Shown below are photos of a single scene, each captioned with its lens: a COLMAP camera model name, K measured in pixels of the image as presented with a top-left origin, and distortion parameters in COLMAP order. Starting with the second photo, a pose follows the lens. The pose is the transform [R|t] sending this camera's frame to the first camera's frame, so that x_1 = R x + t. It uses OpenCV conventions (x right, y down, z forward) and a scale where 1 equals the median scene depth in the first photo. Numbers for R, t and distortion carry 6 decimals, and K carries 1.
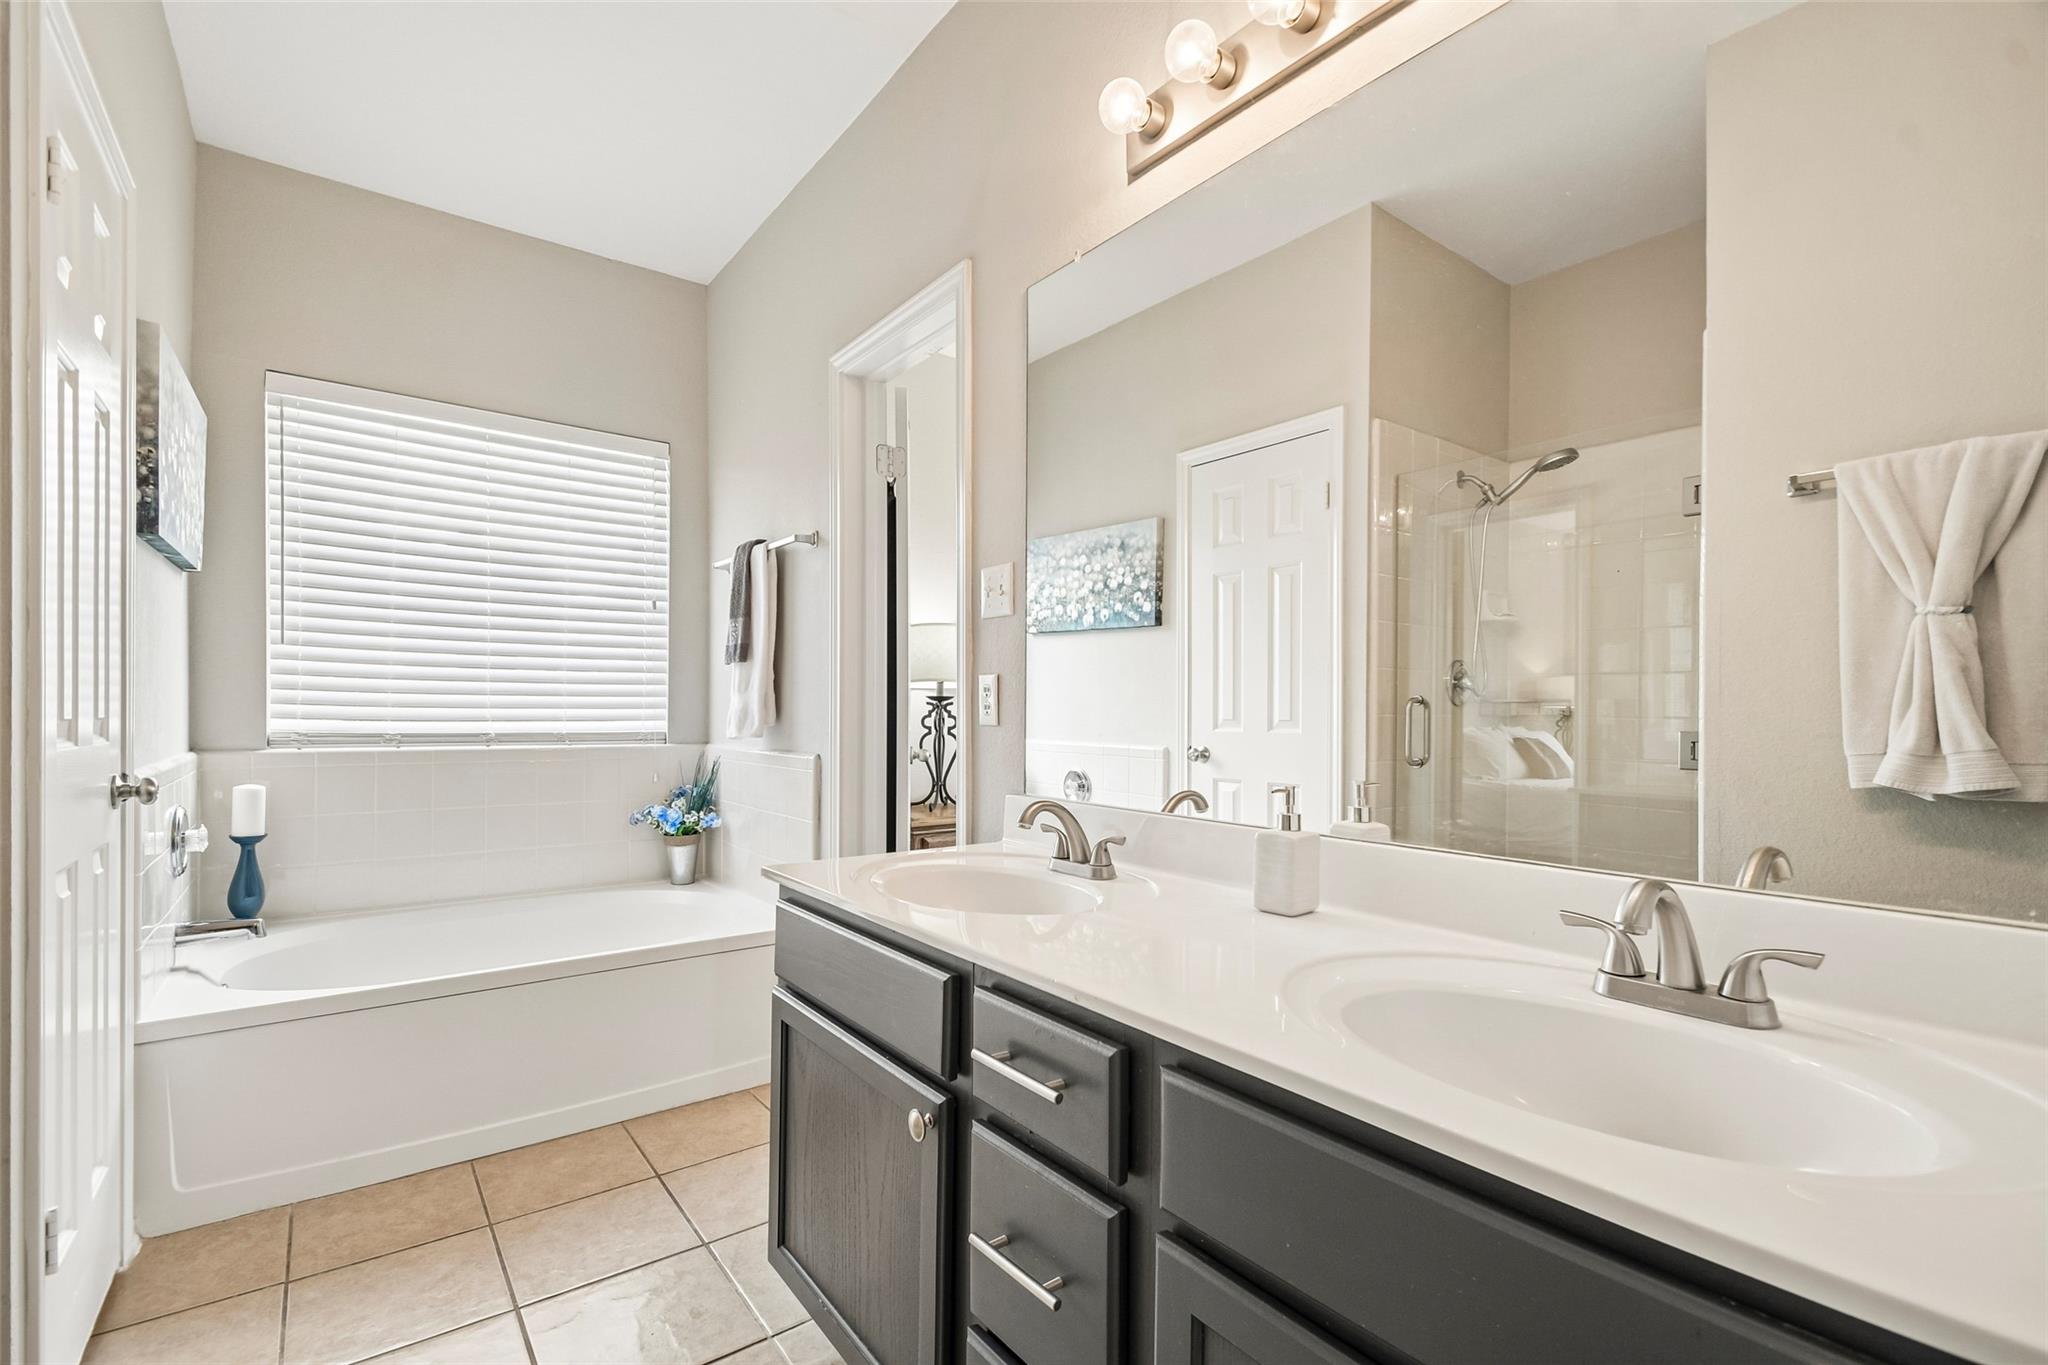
lens RADIAL K [[921.7, 0, 1039.5], [0, 921.7, 703.7], [0, 0, 1]] dist [0.000055, -0.009985]
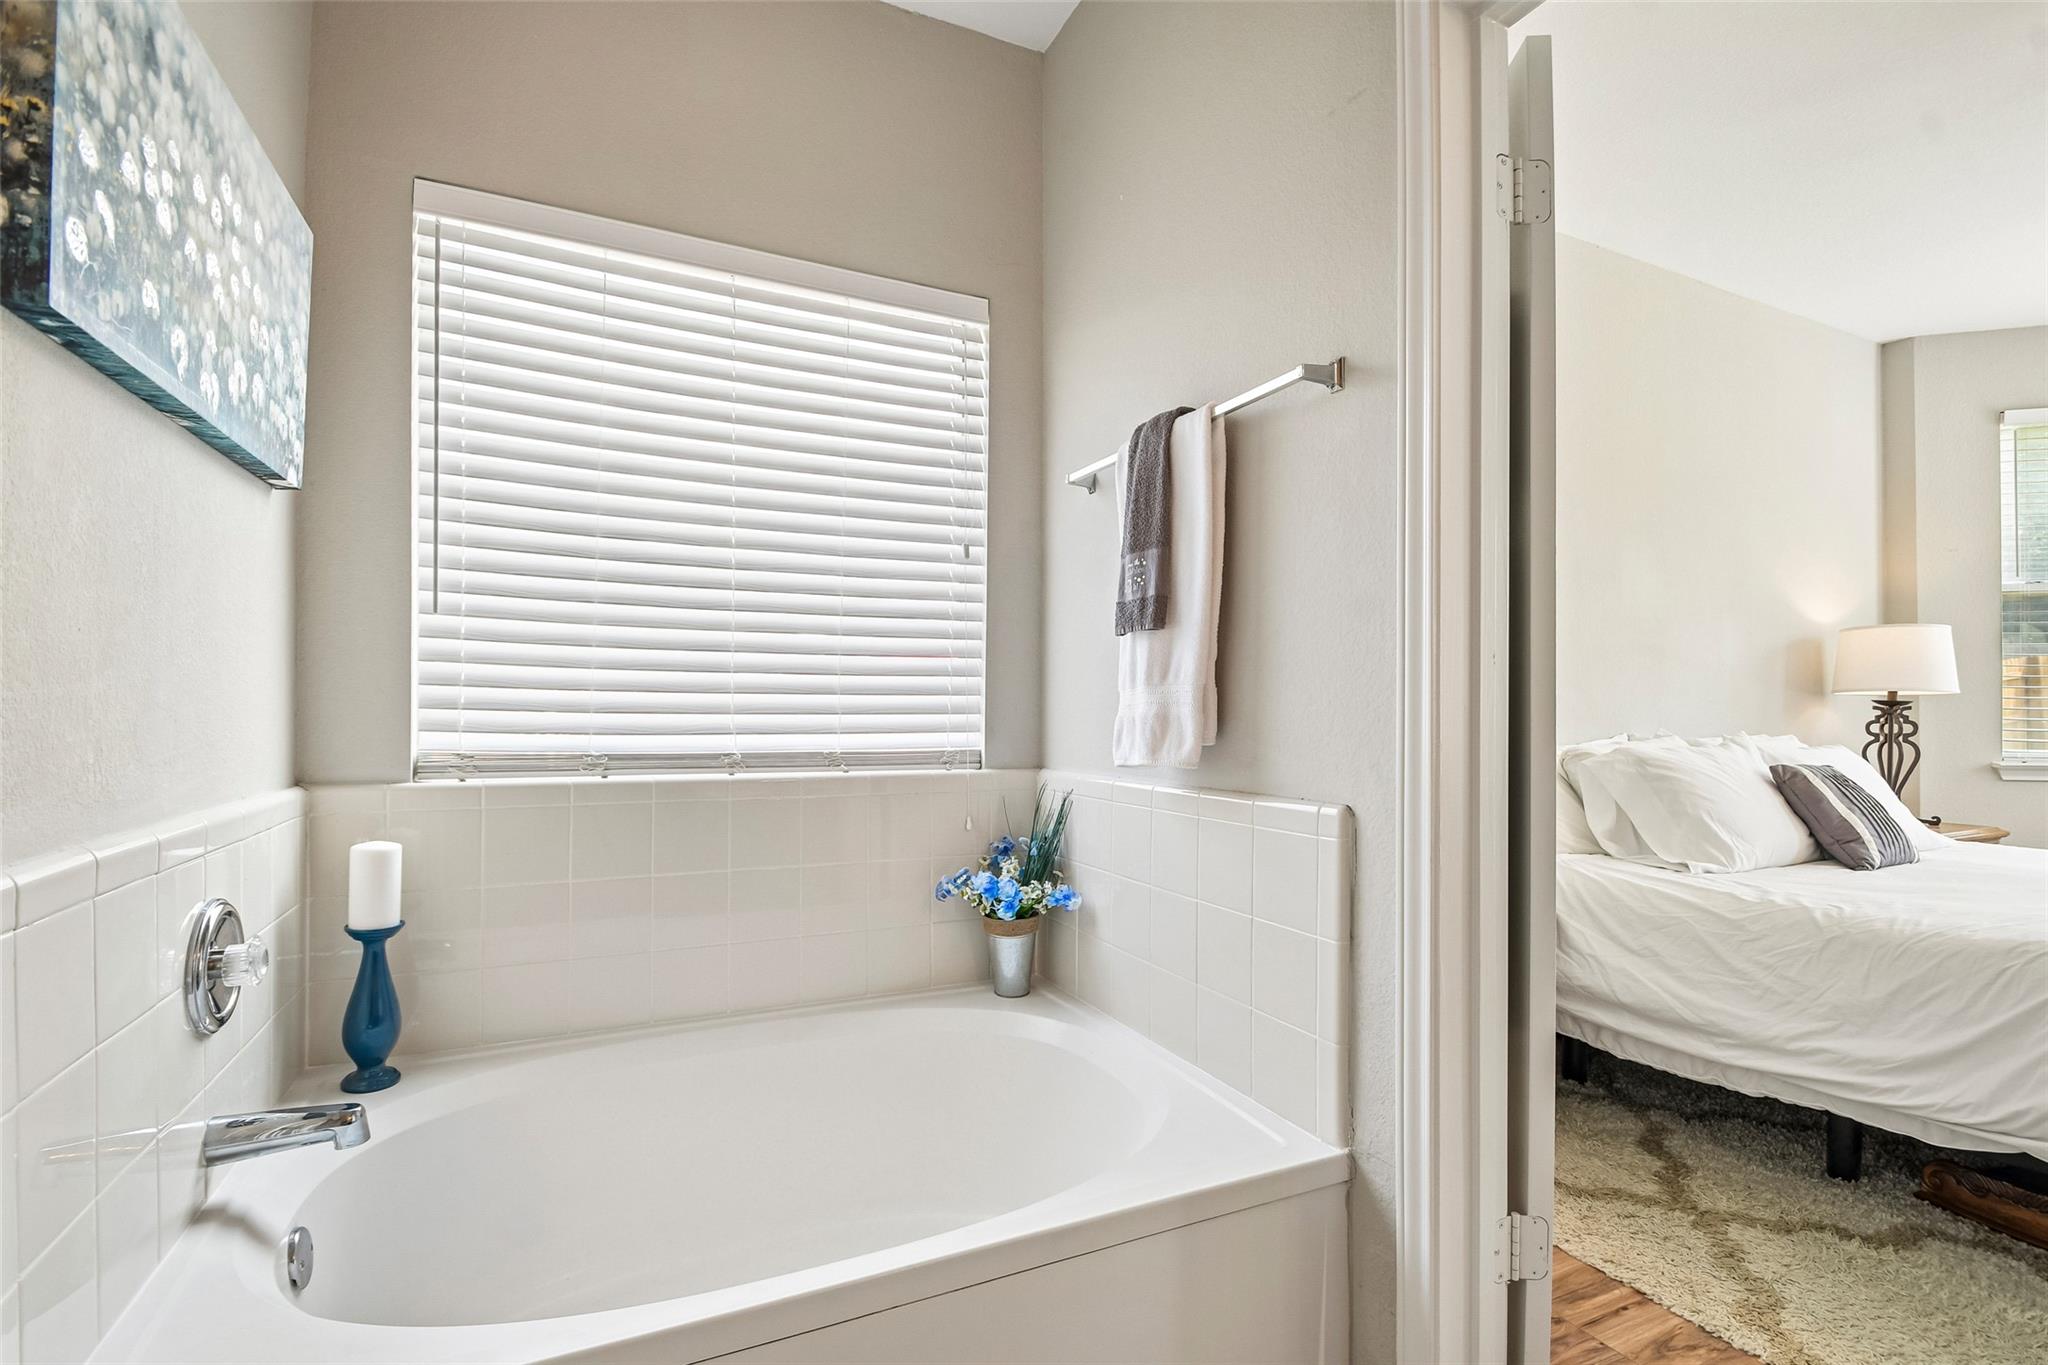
lens RADIAL K [[921.7, 0, 1017.3], [0, 921.7, 687.8], [0, 0, 1]] dist [0.000055, -0.009985]
pose [[0.976183, -0.008782, -0.216771, -0.289697], [0.004259, 0.999764, -0.021324, 0.000978], [0.216907, 0.019893, 0.975990, 0.454736]]
